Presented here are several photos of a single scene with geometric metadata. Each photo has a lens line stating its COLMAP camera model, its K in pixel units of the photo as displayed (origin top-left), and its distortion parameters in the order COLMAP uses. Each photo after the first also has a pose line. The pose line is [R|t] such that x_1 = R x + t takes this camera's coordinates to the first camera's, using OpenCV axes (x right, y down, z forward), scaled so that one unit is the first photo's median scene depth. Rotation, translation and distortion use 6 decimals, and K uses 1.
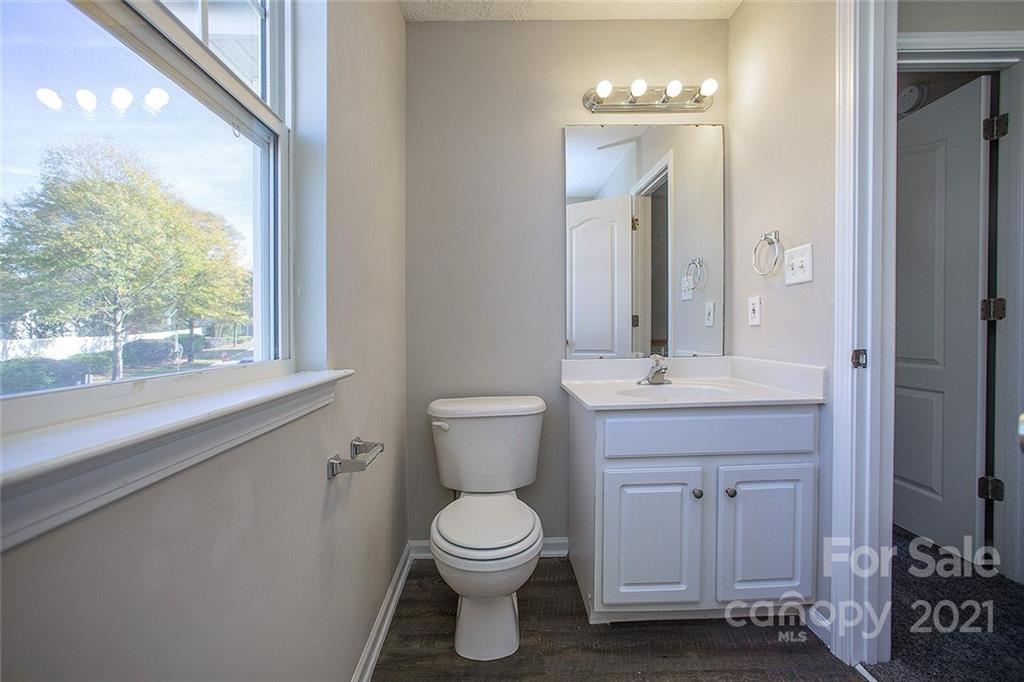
lens RADIAL K [[435.8, 0, 507.1], [0, 435.8, 334.2], [0, 0, 1]] dist [-0.000769, -0.000012]
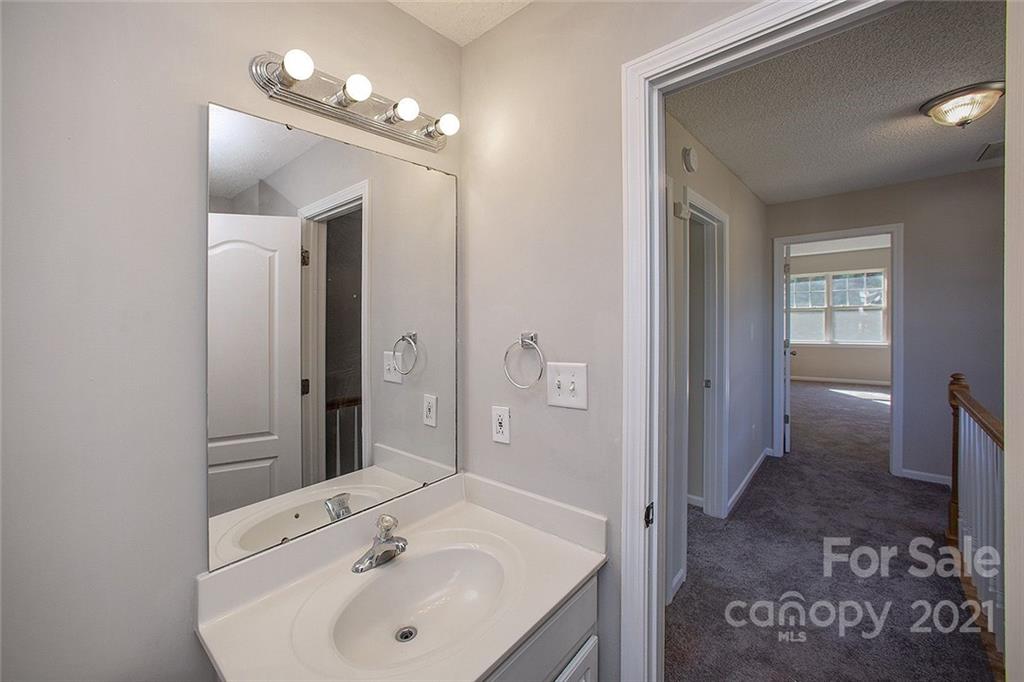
lens RADIAL K [[427.4, 0, 511.9], [0, 427.4, 320.5], [0, 0, 1]] dist [-0.002015, -0.000100]
pose [[0.688459, 0.003175, 0.725268, 0.016559], [0.017046, 0.999643, -0.020557, -0.215278], [-0.725074, 0.026516, 0.688160, 0.426275]]
